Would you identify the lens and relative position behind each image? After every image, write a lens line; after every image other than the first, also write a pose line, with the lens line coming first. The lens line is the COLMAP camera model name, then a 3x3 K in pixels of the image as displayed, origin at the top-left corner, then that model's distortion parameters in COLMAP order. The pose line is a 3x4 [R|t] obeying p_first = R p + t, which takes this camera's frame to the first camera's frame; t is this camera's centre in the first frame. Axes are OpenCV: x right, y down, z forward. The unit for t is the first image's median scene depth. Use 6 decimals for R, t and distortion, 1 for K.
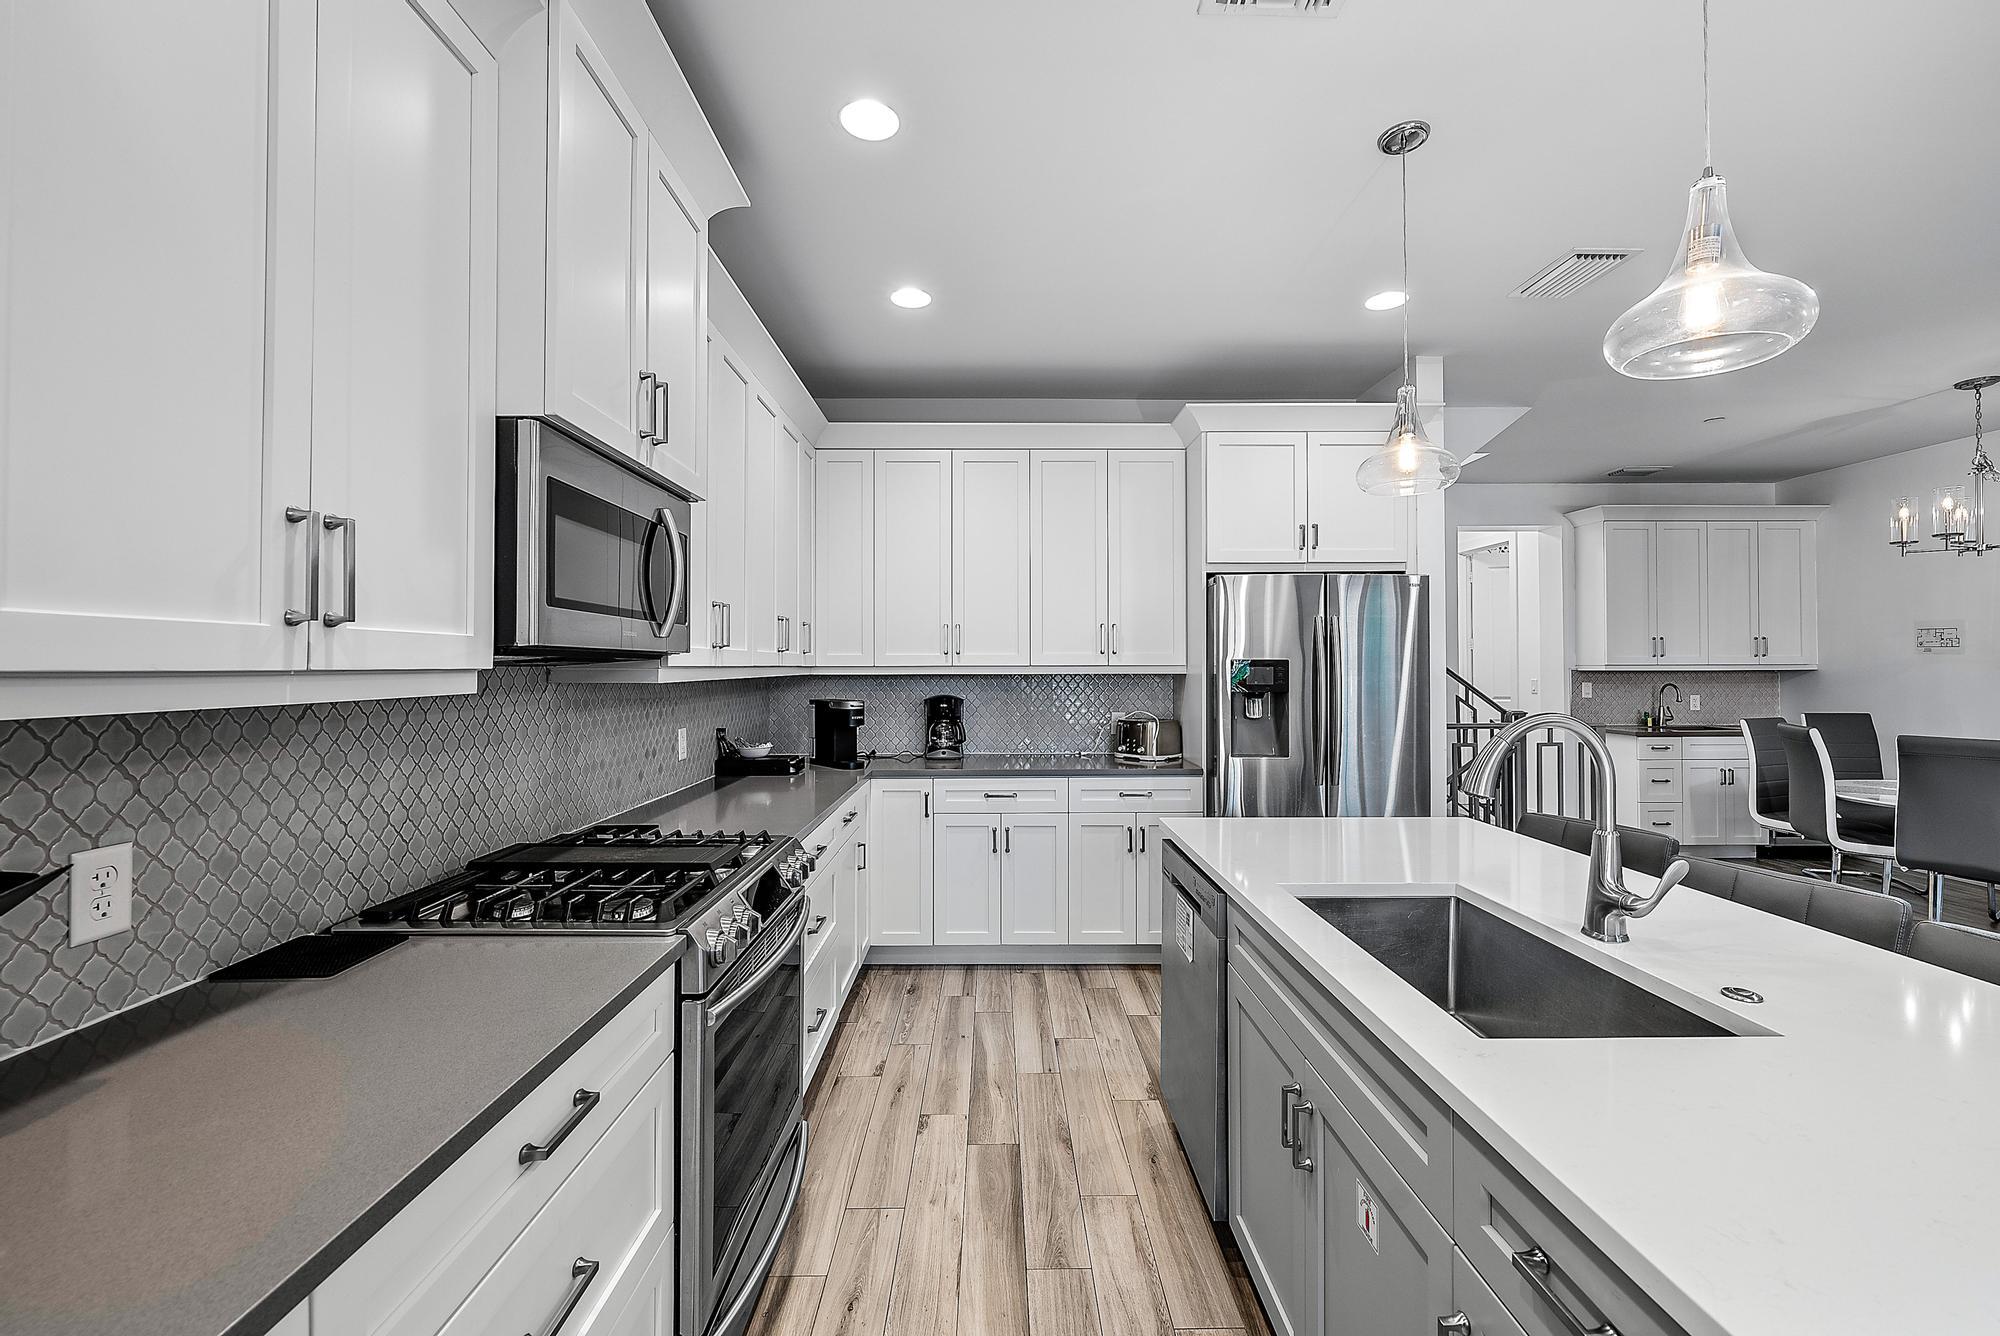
lens RADIAL K [[829.2, 0, 1000.0], [0, 829.2, 668.0], [0, 0, 1]] dist [-0.000049, 0.000008]
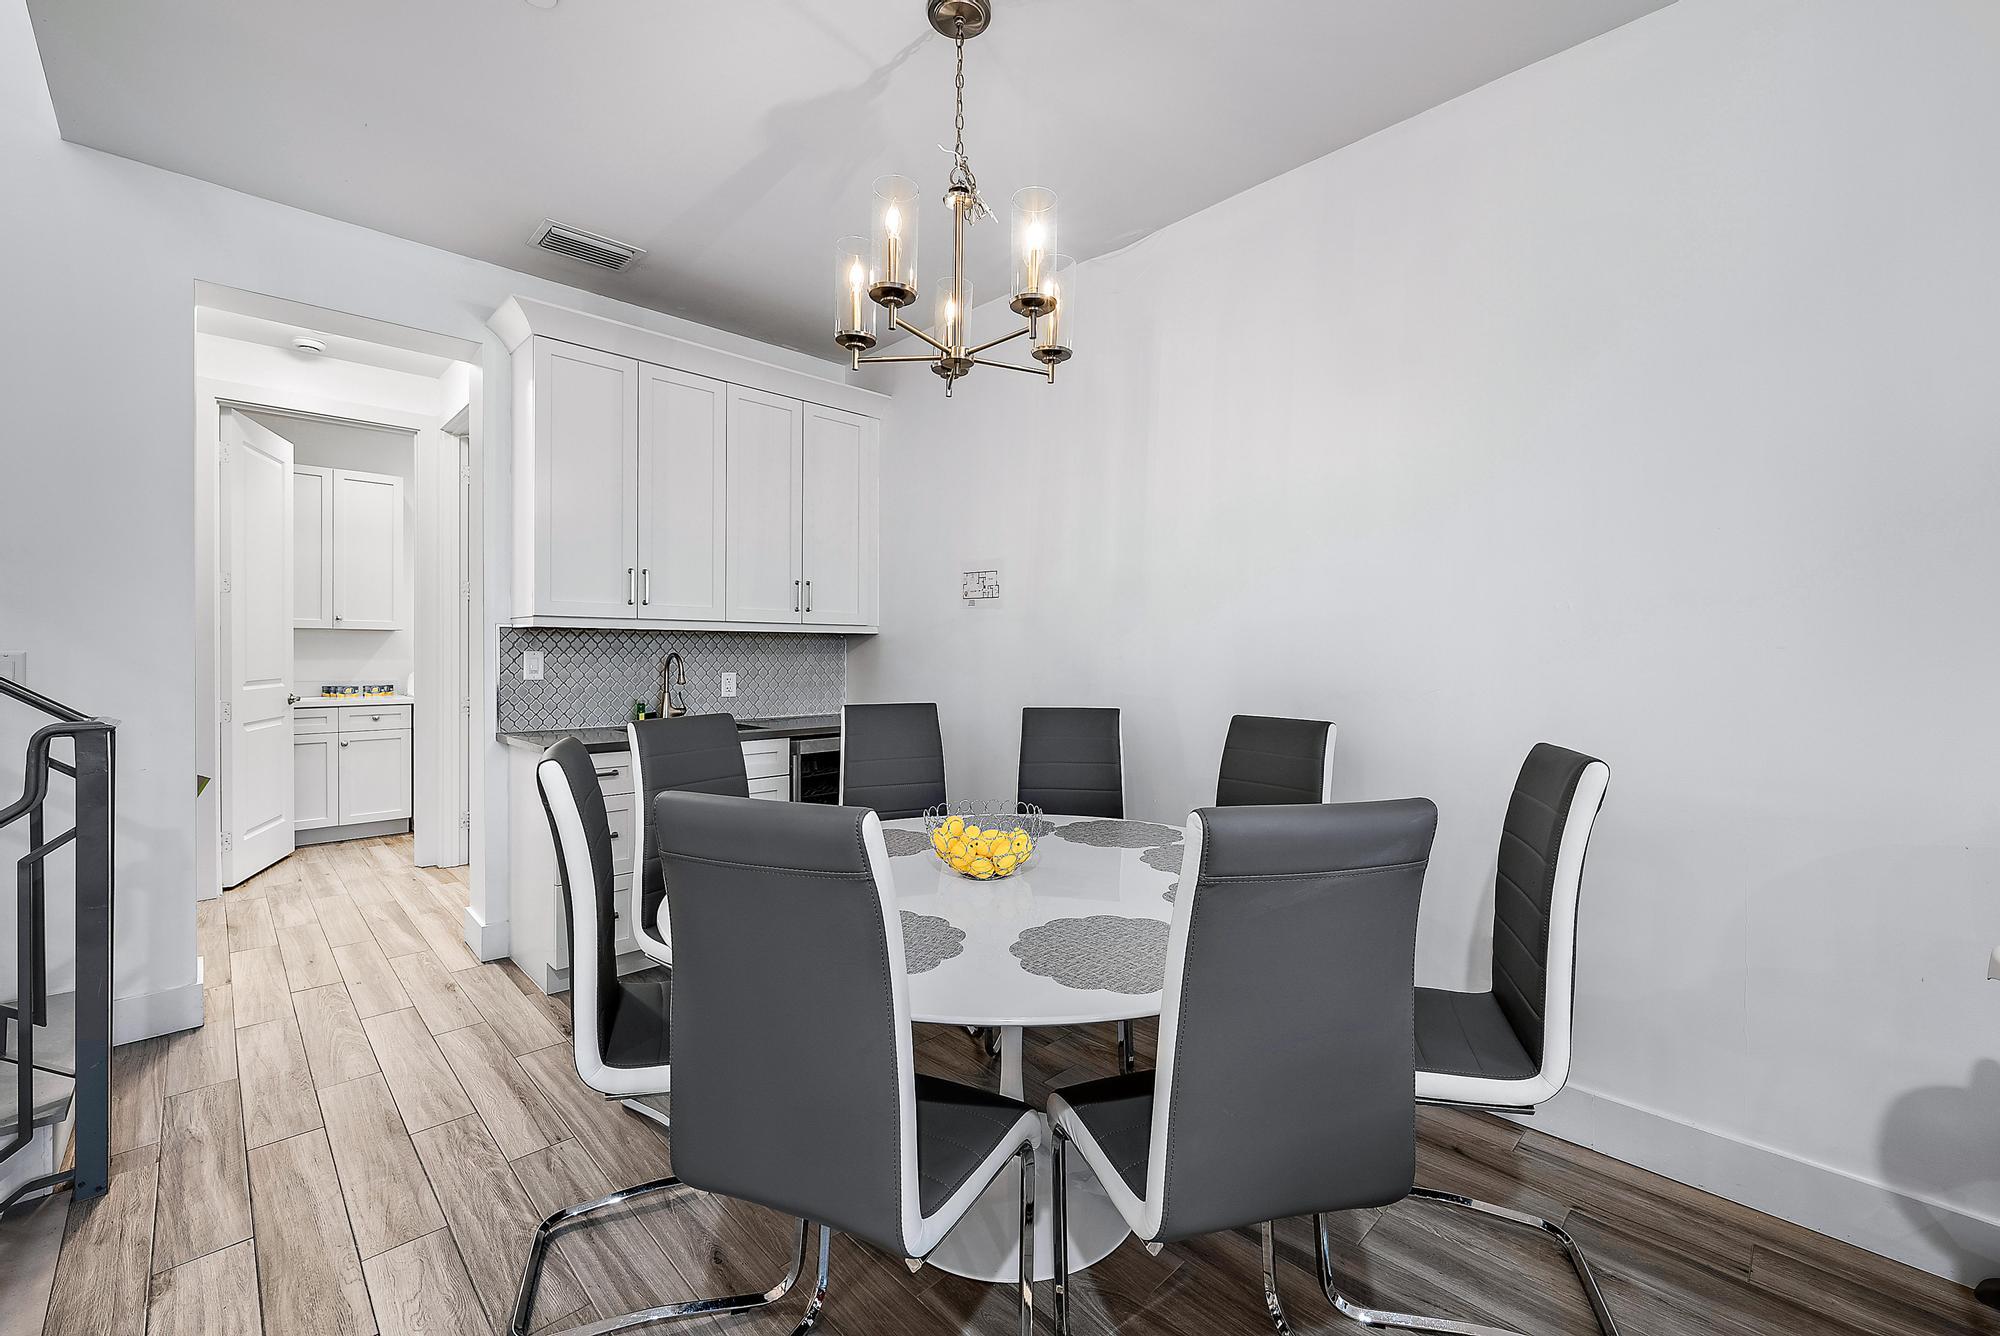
lens RADIAL K [[829.2, 0, 1000.0], [0, 829.2, 668.0], [0, 0, 1]] dist [-0.000049, 0.000008]
pose [[0.726519, -0.007401, 0.687107, 0.580309], [0.000994, 0.999952, 0.009719, 0.024525], [-0.687146, -0.006378, 0.726491, 0.418210]]
